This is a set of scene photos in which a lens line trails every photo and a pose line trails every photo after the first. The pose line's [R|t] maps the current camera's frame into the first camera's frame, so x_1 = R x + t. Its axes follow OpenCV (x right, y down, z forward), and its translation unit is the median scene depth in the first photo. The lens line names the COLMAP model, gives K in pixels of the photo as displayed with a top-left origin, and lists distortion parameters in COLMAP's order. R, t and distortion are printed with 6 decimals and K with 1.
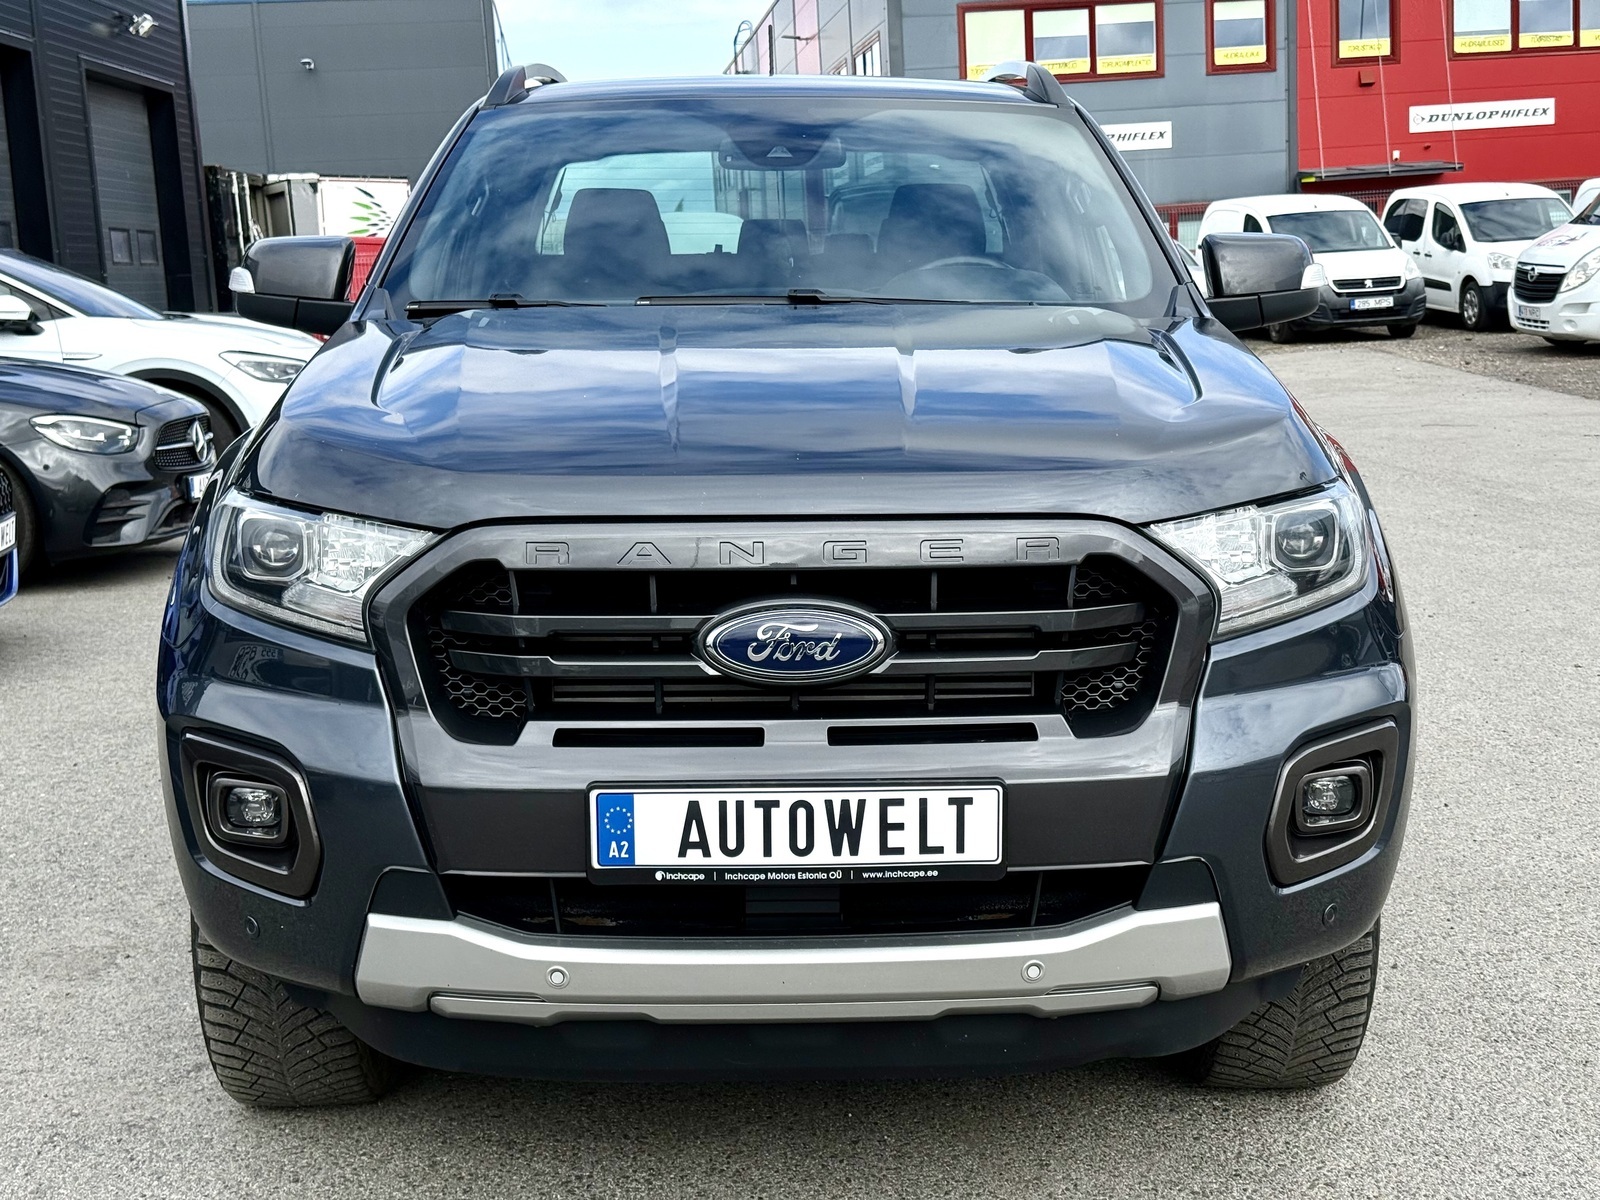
lens RADIAL K [[2194.7, 0, 800.0], [0, 2194.7, 600.0], [0, 0, 1]] dist [0.014701, -0.037070]
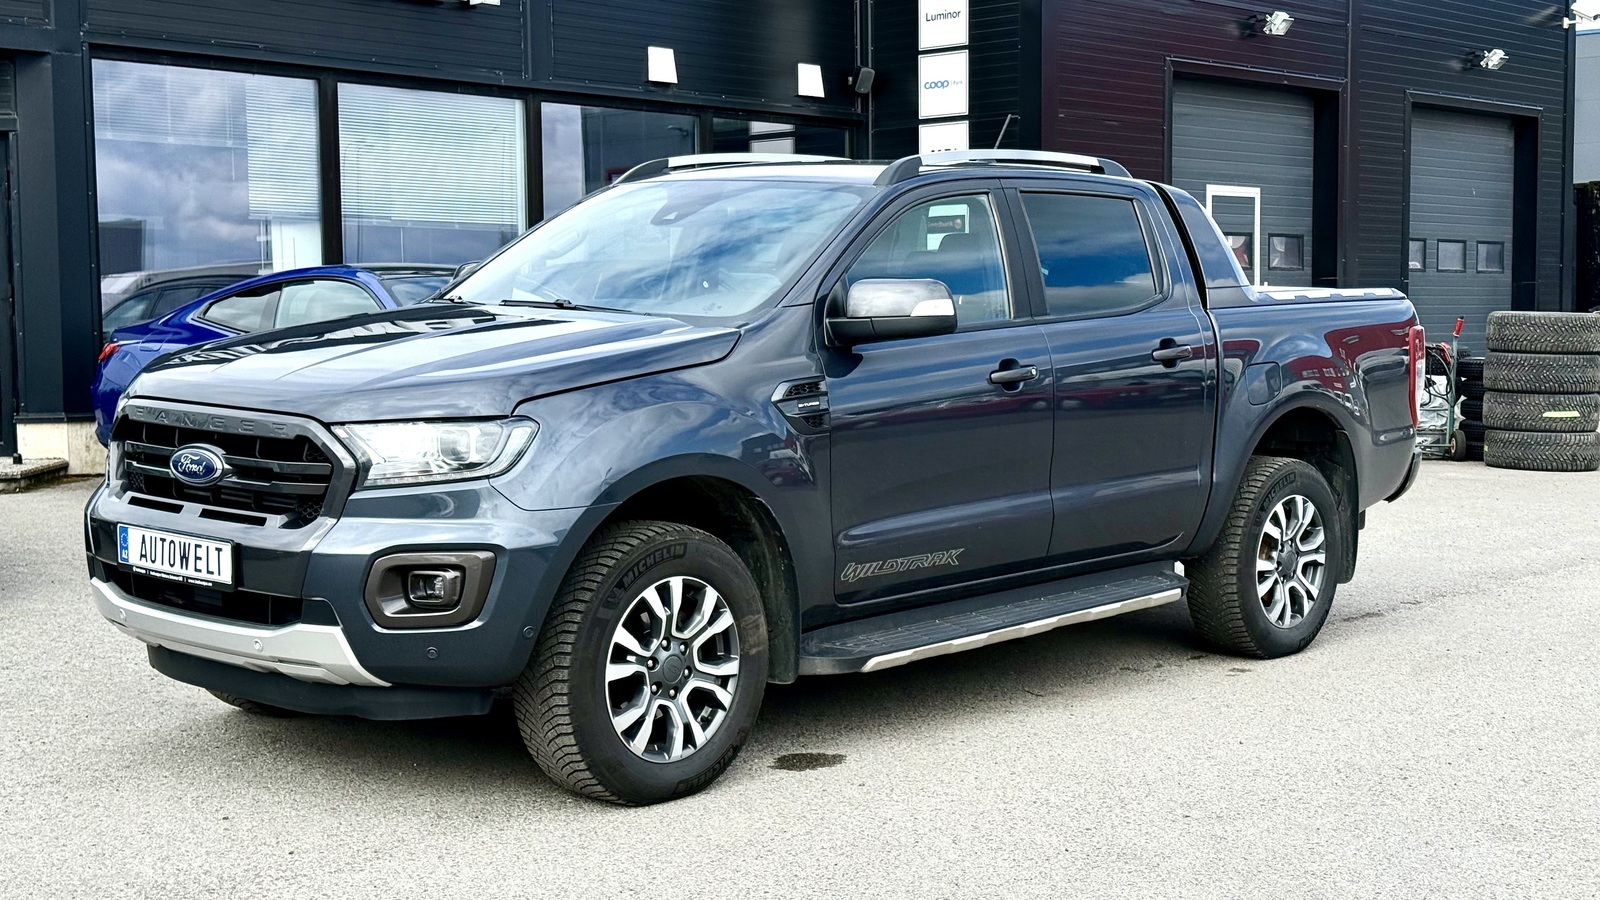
lens RADIAL K [[2015.0, 0, 800.0], [0, 2015.0, 450.0], [0, 0, 1]] dist [0.082297, 0.026404]
pose [[0.765767, 0.089608, -0.636845, 1.636494], [-0.128924, 0.991533, -0.015508, -0.037279], [0.630064, 0.093980, 0.770836, -0.096144]]
